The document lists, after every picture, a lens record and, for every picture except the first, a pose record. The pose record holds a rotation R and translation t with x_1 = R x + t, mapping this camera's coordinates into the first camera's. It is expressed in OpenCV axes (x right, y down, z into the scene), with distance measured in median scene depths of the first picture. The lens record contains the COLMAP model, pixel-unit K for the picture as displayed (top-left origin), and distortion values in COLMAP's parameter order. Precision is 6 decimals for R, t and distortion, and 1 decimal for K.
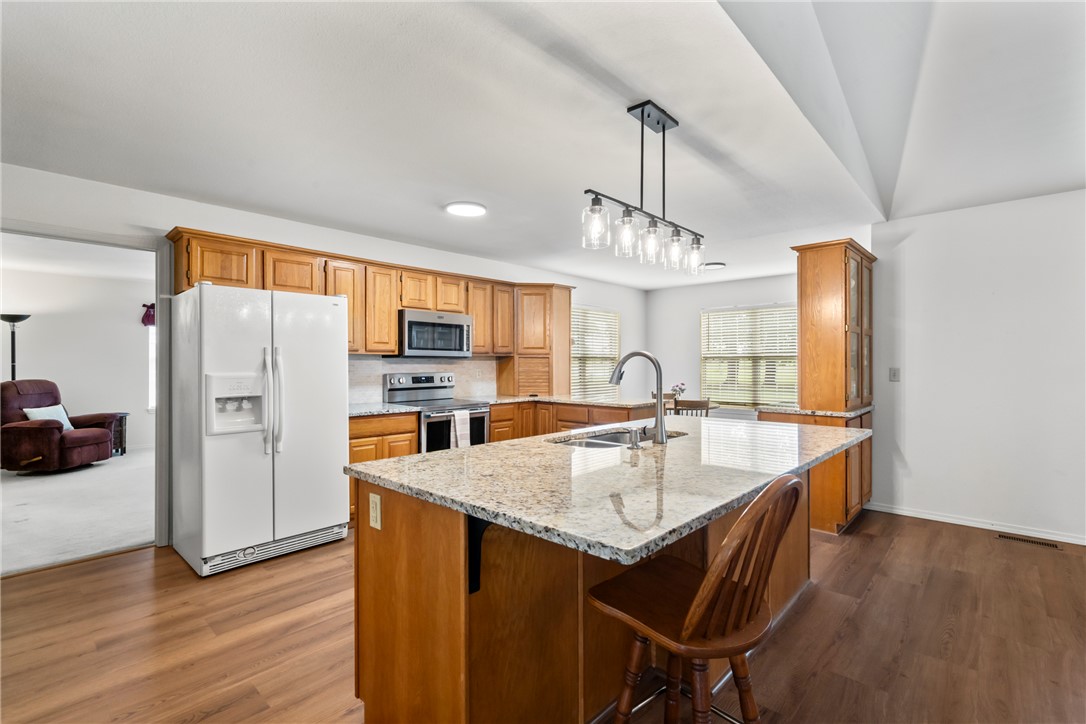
lens RADIAL K [[491.2, 0, 537.2], [0, 491.2, 357.7], [0, 0, 1]] dist [-0.012049, 0.000891]
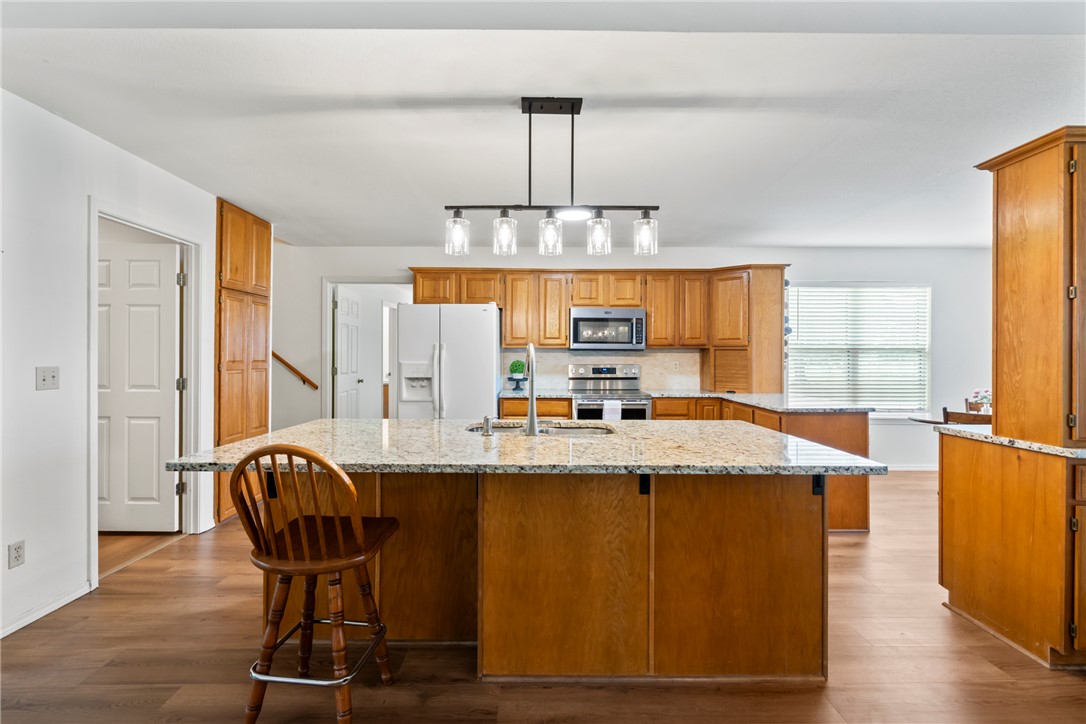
lens RADIAL K [[491.2, 0, 537.2], [0, 491.2, 357.7], [0, 0, 1]] dist [-0.012049, 0.000891]
pose [[0.682741, 0.006549, -0.730631, 0.512025], [0.004271, 0.999907, 0.012954, 0.001390], [0.730648, -0.011965, 0.682649, 0.165460]]
